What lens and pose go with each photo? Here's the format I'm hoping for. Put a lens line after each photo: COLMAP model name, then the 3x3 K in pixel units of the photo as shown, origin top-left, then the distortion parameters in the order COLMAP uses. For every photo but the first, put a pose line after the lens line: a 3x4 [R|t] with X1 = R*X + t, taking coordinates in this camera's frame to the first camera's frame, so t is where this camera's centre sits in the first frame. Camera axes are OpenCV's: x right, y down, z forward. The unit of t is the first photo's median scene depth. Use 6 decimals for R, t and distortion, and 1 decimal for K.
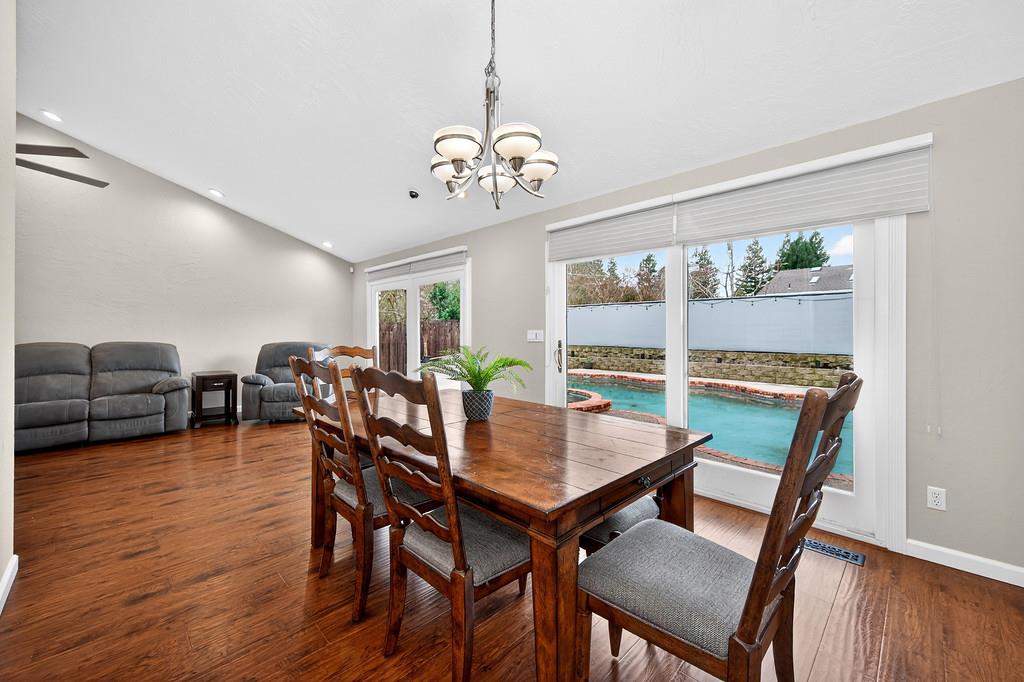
lens RADIAL K [[422.5, 0, 515.5], [0, 422.5, 325.7], [0, 0, 1]] dist [0.000038, -0.000329]
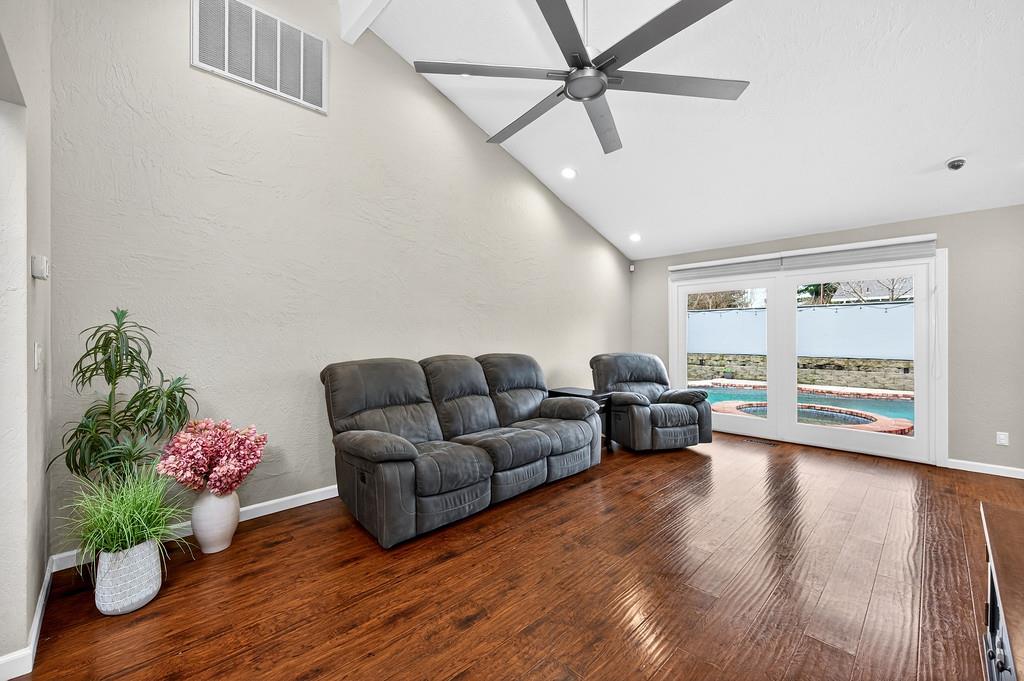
lens RADIAL K [[412.8, 0, 506.7], [0, 412.8, 339.3], [0, 0, 1]] dist [-0.003132, -0.000227]
pose [[0.999452, 0.002926, -0.032977, -0.468707], [-0.002310, 0.999822, 0.018699, -0.002170], [0.033026, -0.018612, 0.999281, 0.109945]]
